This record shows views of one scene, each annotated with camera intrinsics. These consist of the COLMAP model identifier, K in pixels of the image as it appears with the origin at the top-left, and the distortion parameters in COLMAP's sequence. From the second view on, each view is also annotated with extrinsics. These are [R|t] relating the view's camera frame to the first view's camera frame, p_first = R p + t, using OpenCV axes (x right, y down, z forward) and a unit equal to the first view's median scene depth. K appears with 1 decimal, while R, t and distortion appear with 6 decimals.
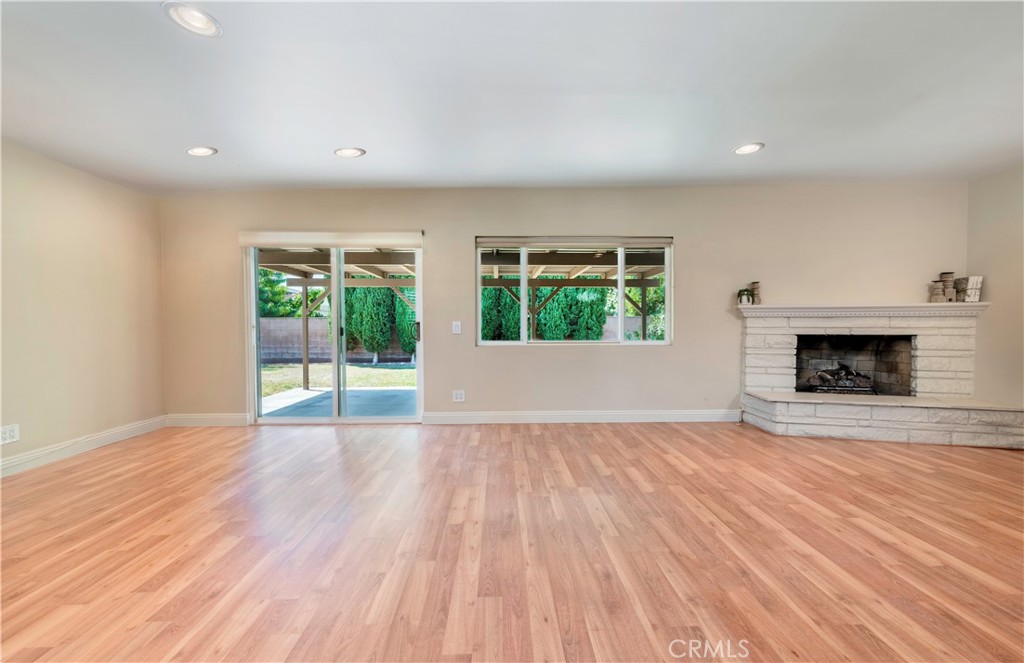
lens RADIAL K [[417.7, 0, 511.5], [0, 417.7, 344.7], [0, 0, 1]] dist [0.000102, -0.000015]
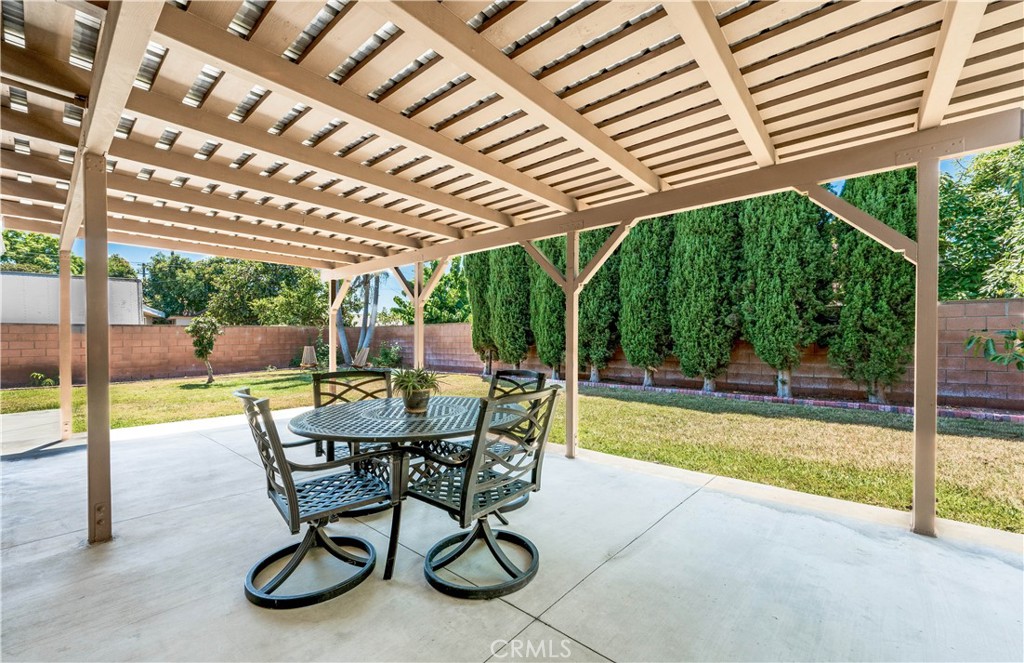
lens RADIAL K [[417.7, 0, 511.5], [0, 417.7, 344.7], [0, 0, 1]] dist [0.000102, -0.000015]
pose [[0.729016, 0.009746, -0.684427, 0.215641], [-0.022545, 0.999698, -0.009777, -0.009905], [0.684125, 0.022558, 0.729016, 0.422321]]
